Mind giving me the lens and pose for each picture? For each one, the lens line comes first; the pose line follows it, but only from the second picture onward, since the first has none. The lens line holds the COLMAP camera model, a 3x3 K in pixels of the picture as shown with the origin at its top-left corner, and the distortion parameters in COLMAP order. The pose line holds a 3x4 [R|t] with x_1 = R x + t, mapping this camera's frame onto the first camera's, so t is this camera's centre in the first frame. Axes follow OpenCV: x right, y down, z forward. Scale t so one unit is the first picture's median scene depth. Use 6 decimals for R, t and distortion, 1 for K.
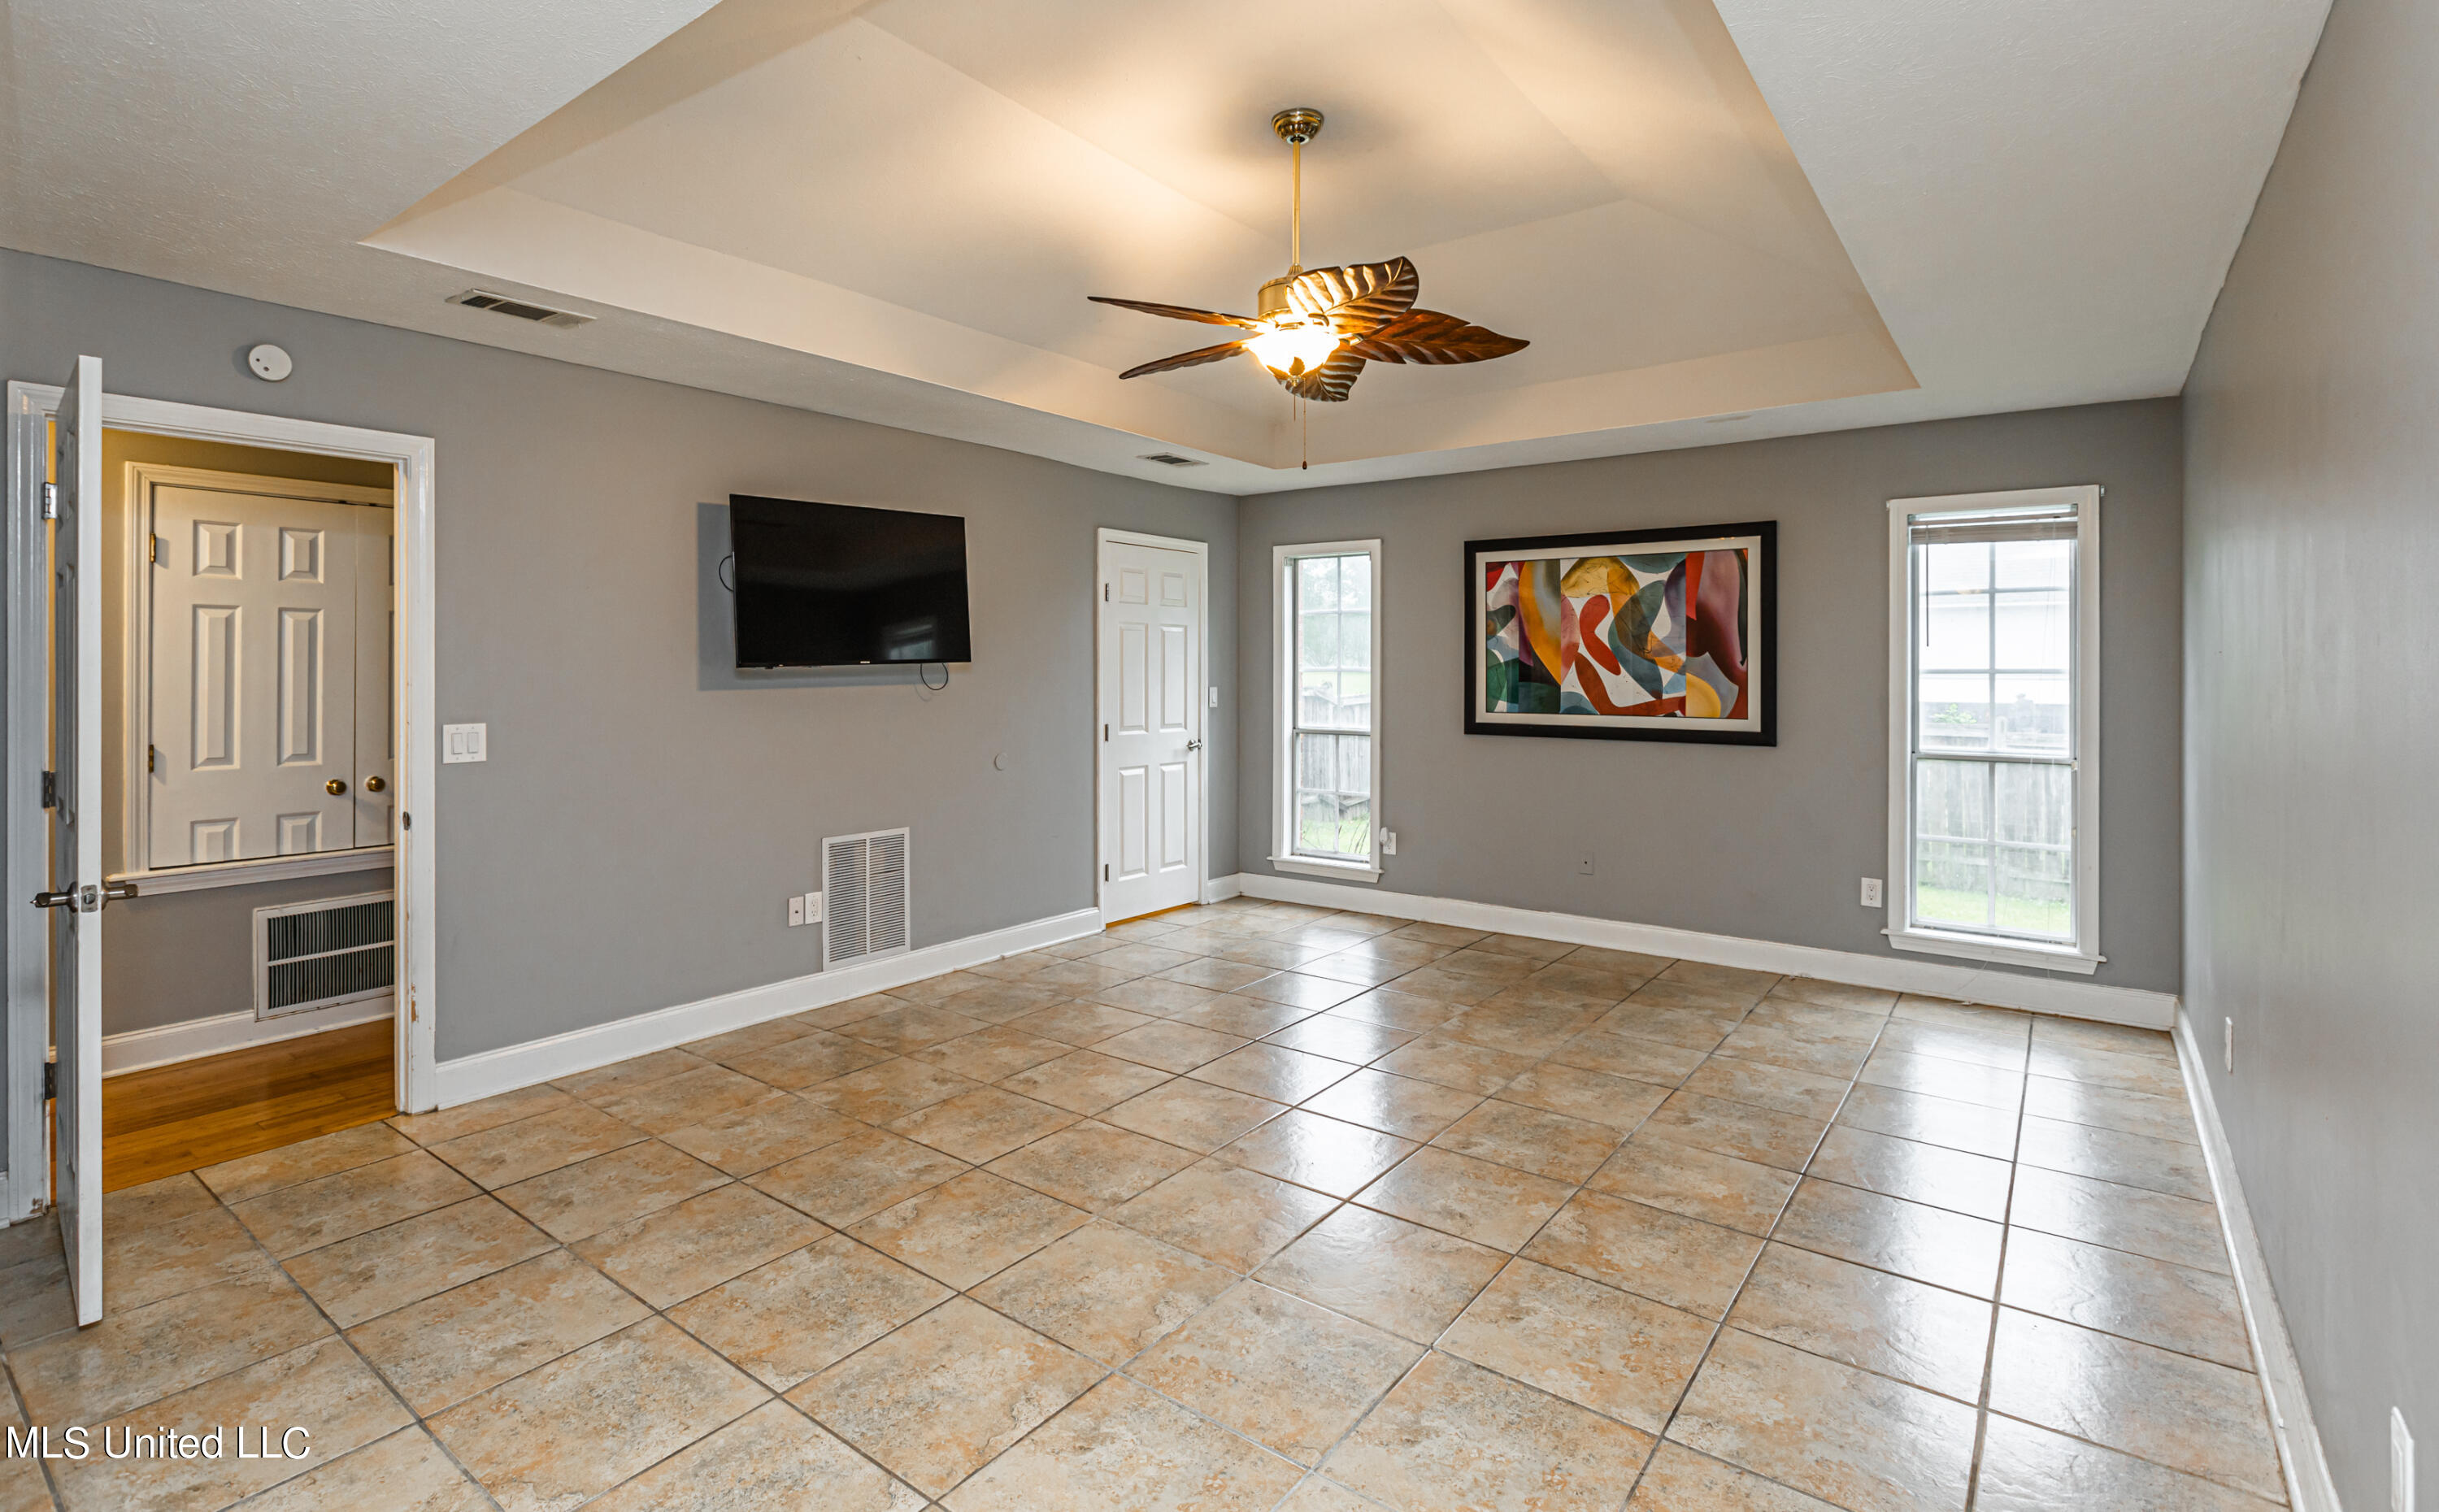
lens RADIAL K [[1151.2, 0, 1188.0], [0, 1151.2, 667.3], [0, 0, 1]] dist [-0.019577, 0.000085]
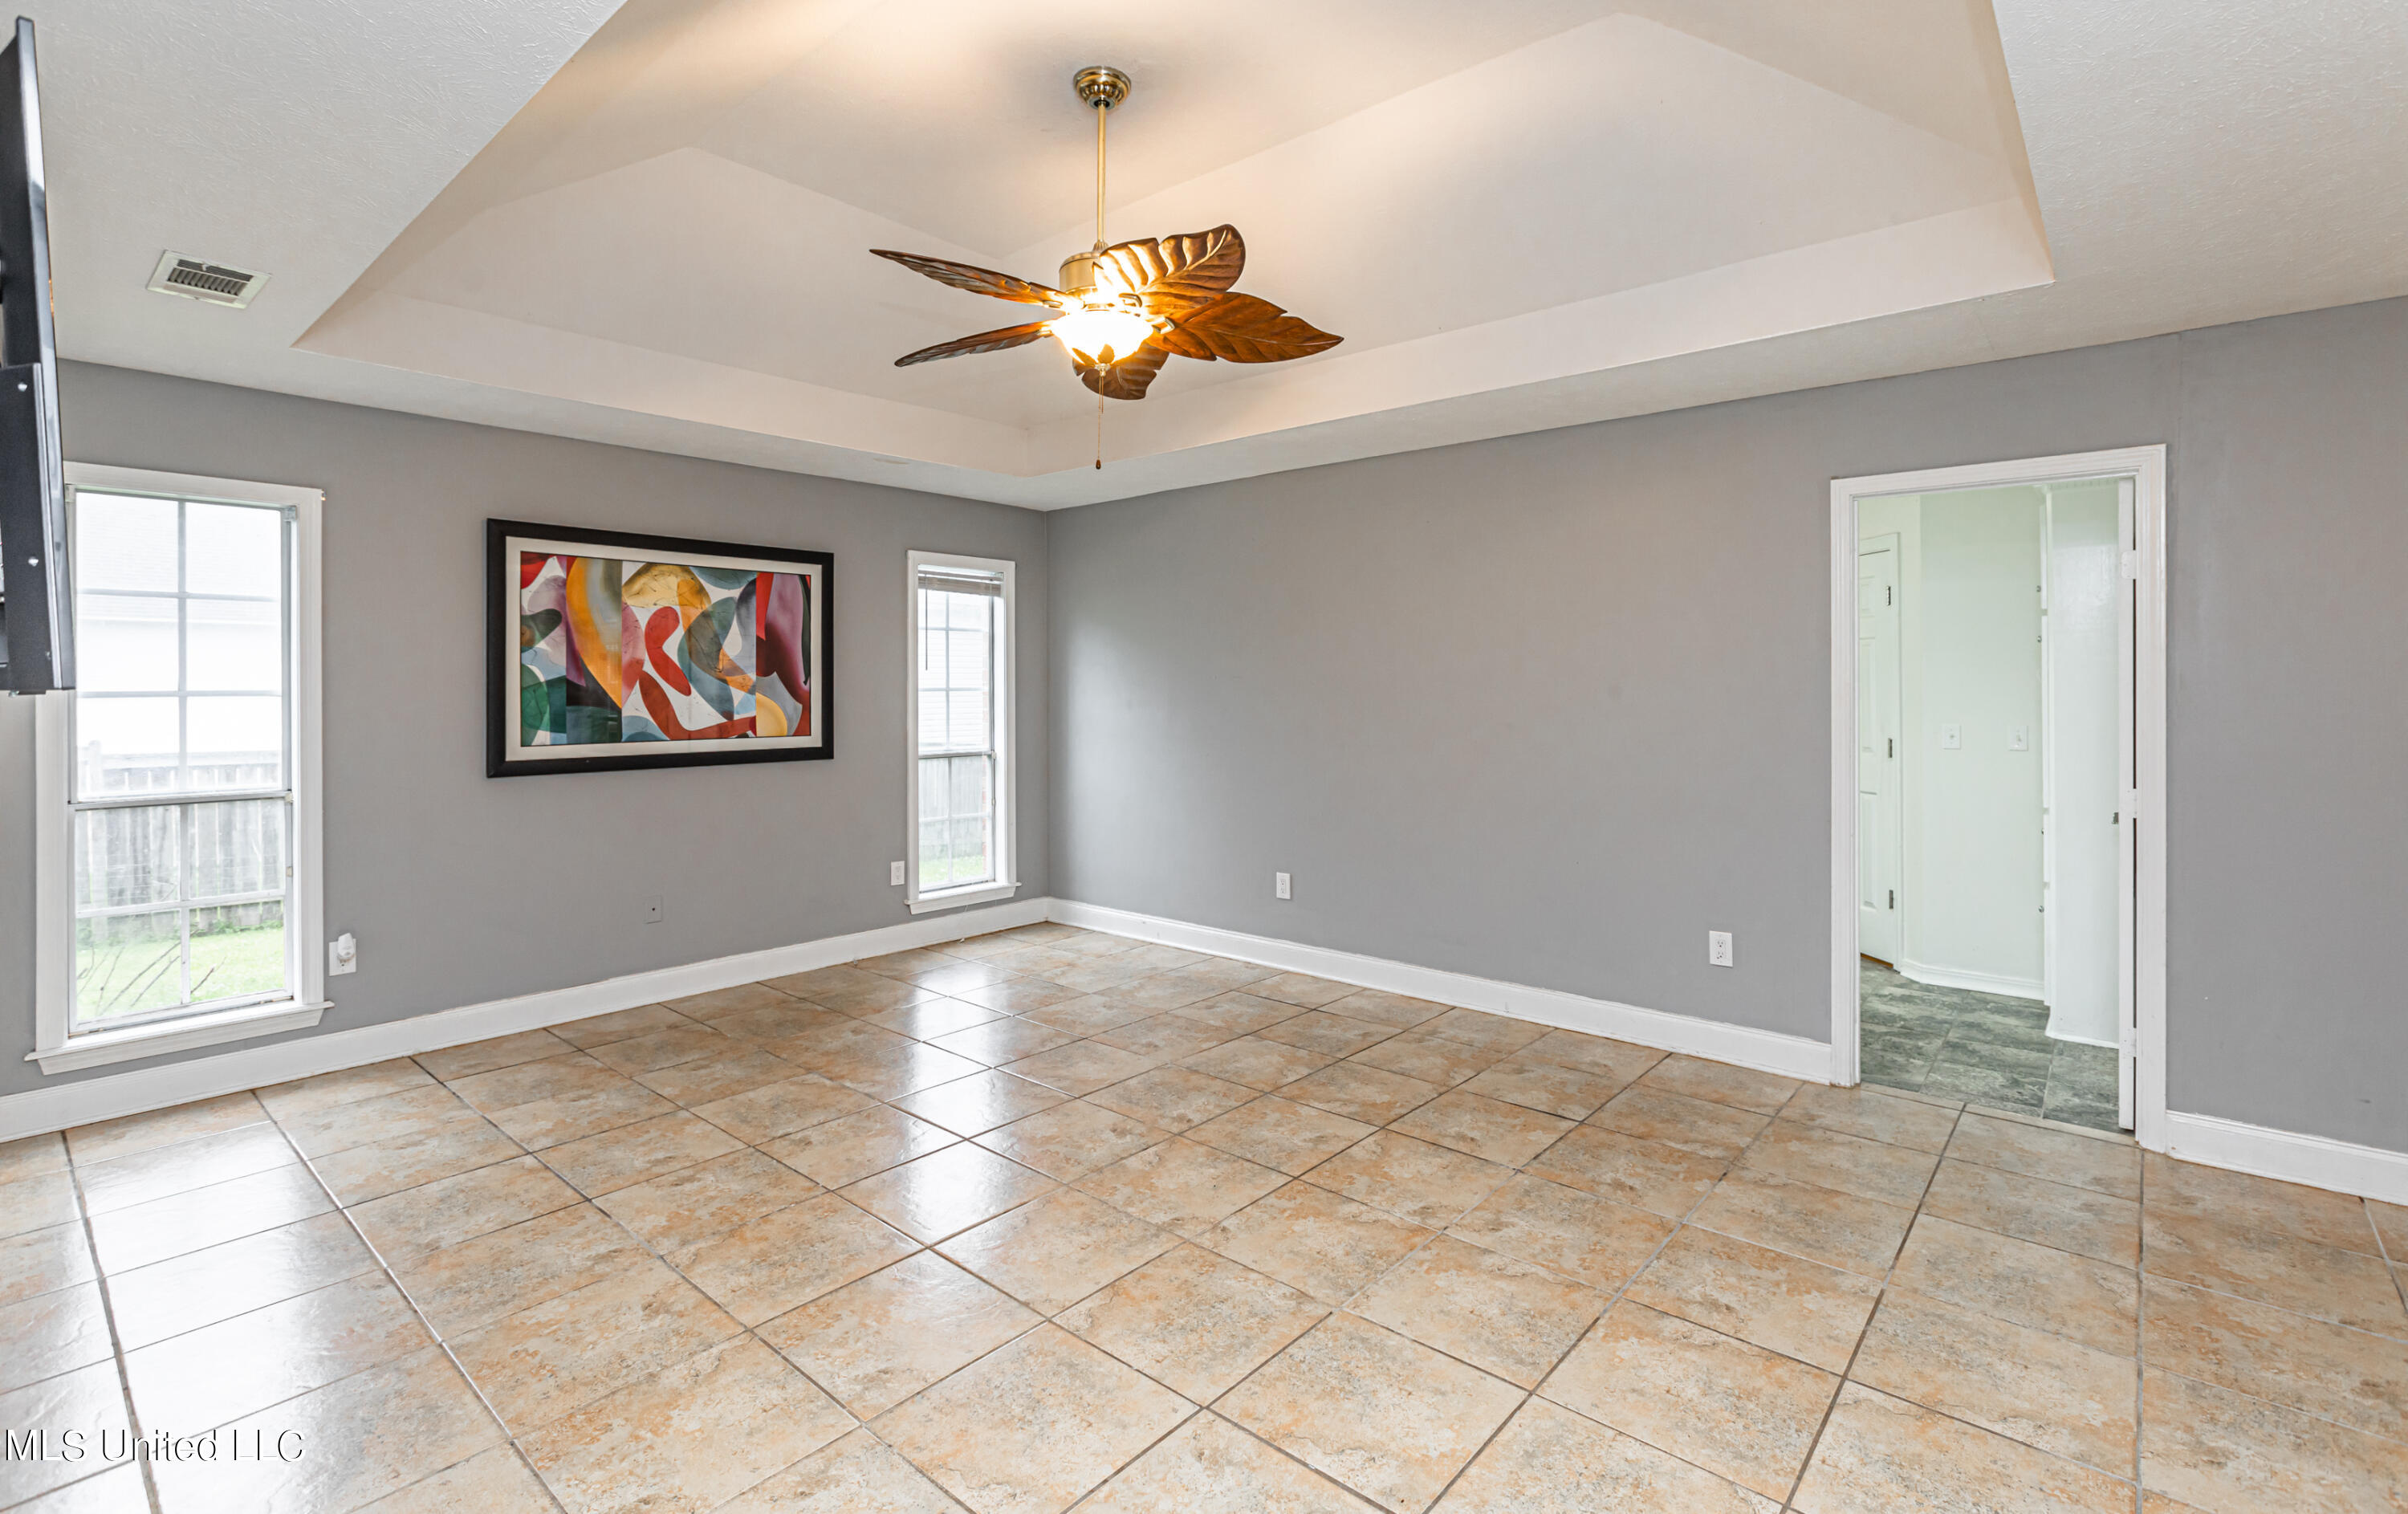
lens RADIAL K [[1086.5, 0, 1213.0], [0, 1086.5, 692.8], [0, 0, 1]] dist [-0.014134, 0.000254]
pose [[0.057074, -0.008037, 0.998338, -0.473764], [0.004065, 0.999961, 0.007818, -0.000712], [-0.998362, 0.003612, 0.057104, 0.544532]]
